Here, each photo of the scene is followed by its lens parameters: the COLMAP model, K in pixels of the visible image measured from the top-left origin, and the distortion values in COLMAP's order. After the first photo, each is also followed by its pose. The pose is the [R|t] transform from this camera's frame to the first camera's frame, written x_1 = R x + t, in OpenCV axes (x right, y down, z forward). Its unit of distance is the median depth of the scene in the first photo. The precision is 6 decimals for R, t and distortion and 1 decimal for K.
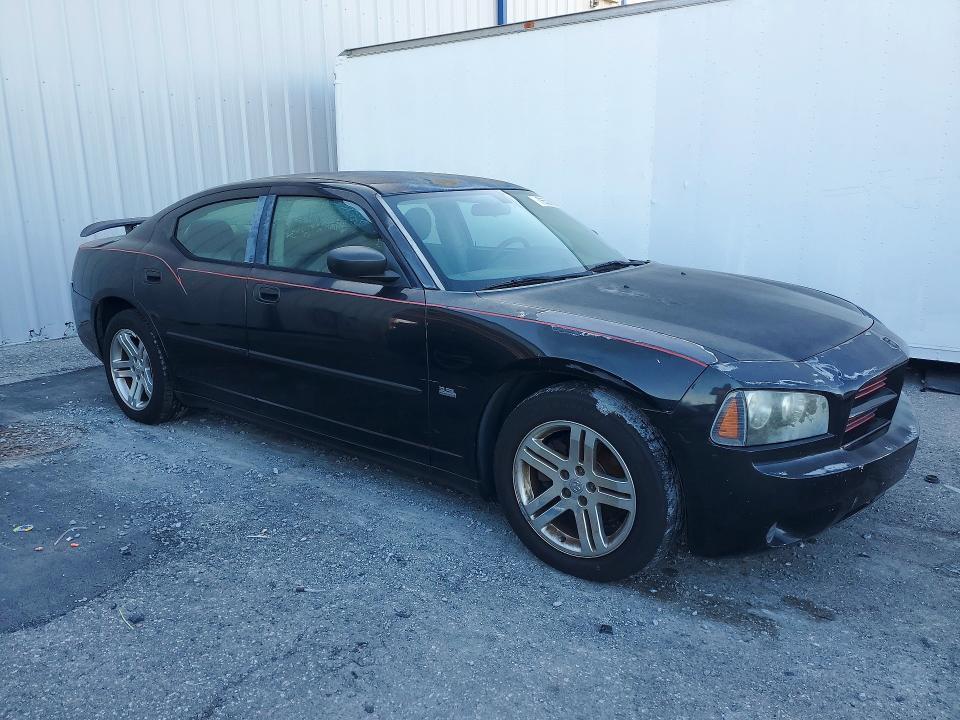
lens RADIAL K [[754.3, 0, 480.0], [0, 754.3, 360.0], [0, 0, 1]] dist [0.010423, 0.002808]
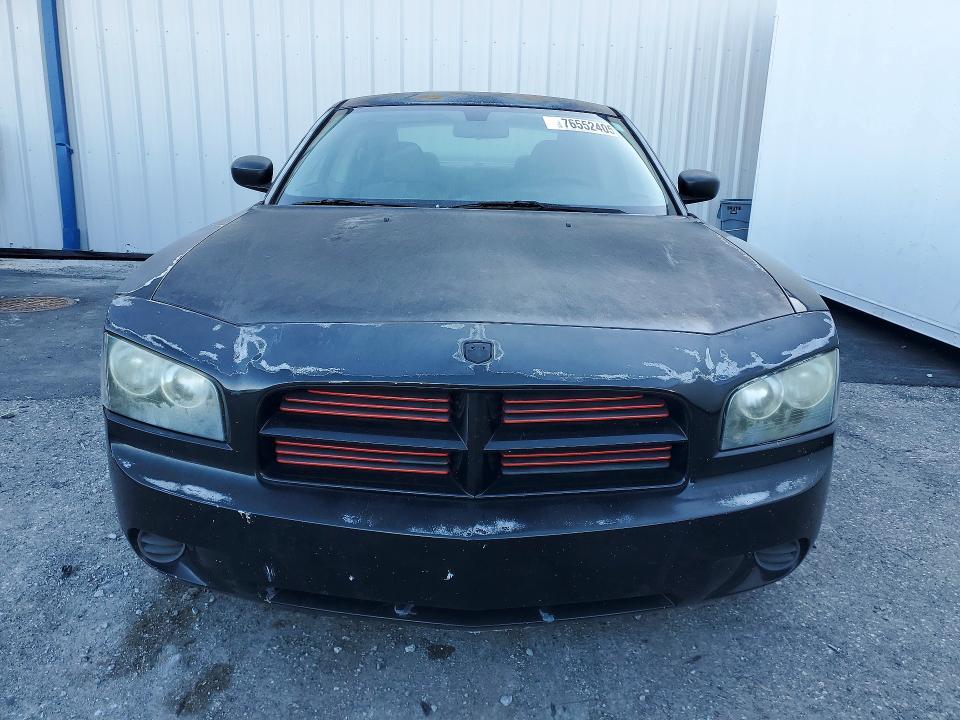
lens RADIAL K [[754.3, 0, 480.0], [0, 754.3, 360.0], [0, 0, 1]] dist [0.010423, 0.002808]
pose [[0.626381, 0.224473, -0.746498, 1.061547], [-0.203342, 0.971537, 0.121520, -0.091588], [0.752529, 0.075677, 0.654197, 0.747550]]
